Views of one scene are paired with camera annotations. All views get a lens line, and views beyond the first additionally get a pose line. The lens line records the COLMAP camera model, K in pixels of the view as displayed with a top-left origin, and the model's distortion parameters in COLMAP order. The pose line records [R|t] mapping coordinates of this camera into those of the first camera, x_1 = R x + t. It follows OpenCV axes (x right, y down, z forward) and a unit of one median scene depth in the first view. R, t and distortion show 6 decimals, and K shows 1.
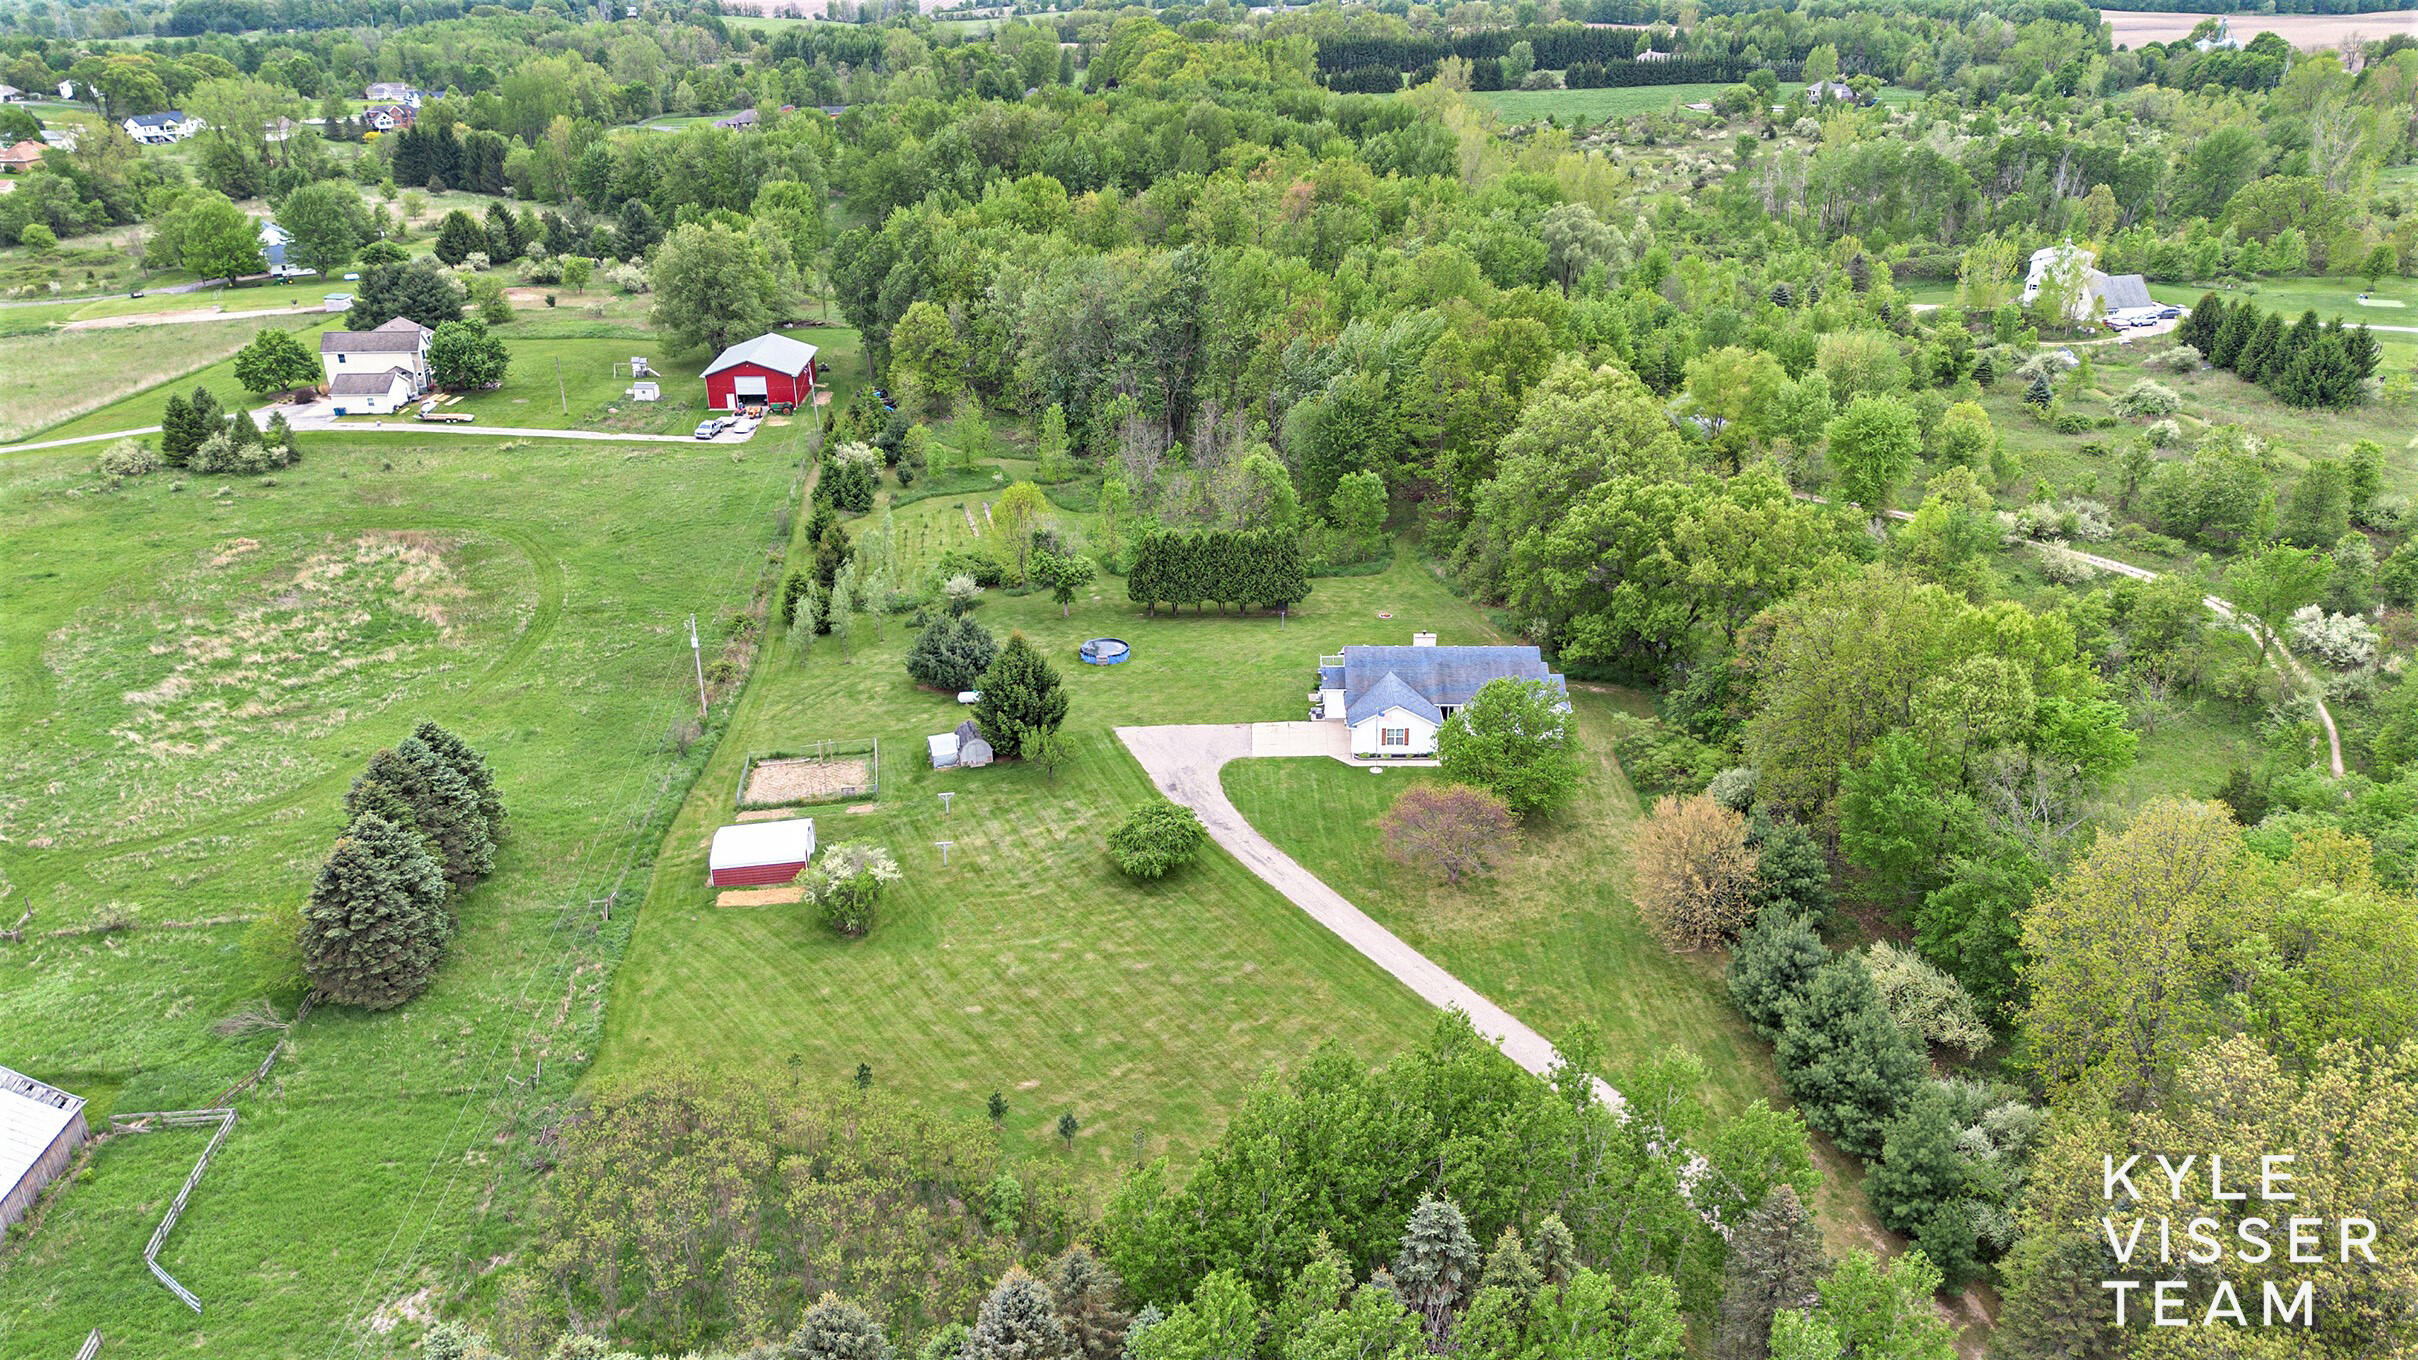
lens RADIAL K [[1551.6, 0, 1210.3], [0, 1551.6, 667.1], [0, 0, 1]] dist [0.043269, -0.043218]
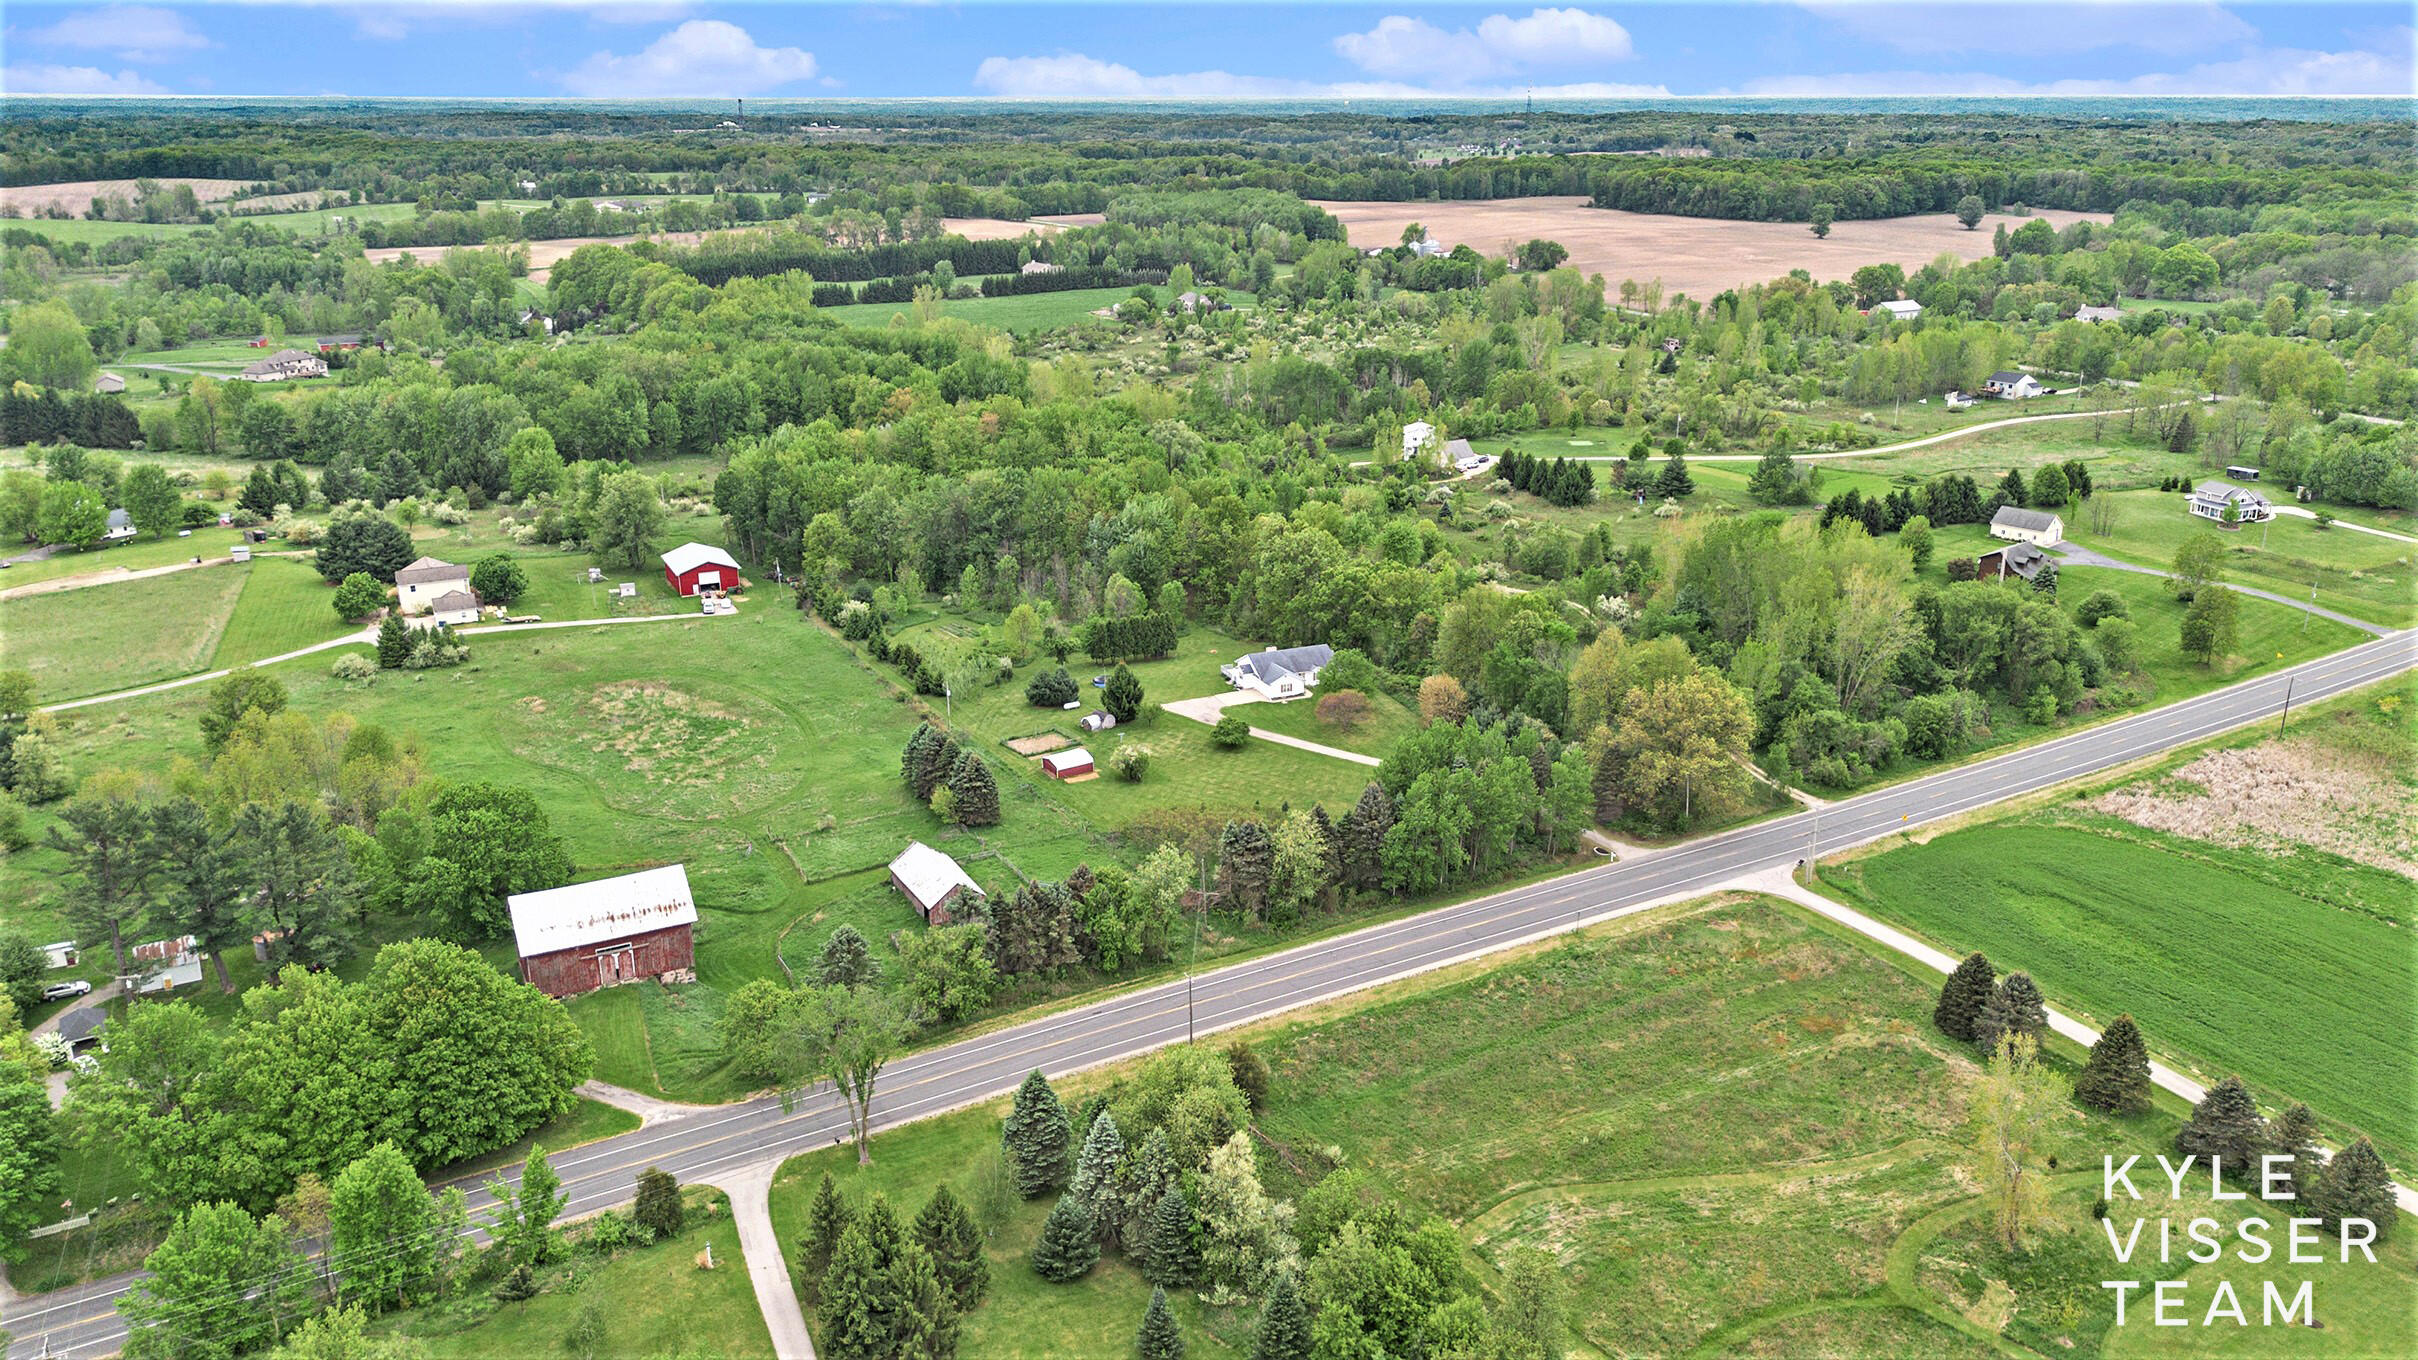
lens RADIAL K [[1551.6, 0, 1210.3], [0, 1551.6, 667.1], [0, 0, 1]] dist [0.043269, -0.043218]
pose [[0.910322, -0.123878, 0.394928, -0.463575], [0.161602, 0.984805, -0.063592, 0.075661], [-0.381049, 0.121710, 0.916509, -0.539179]]
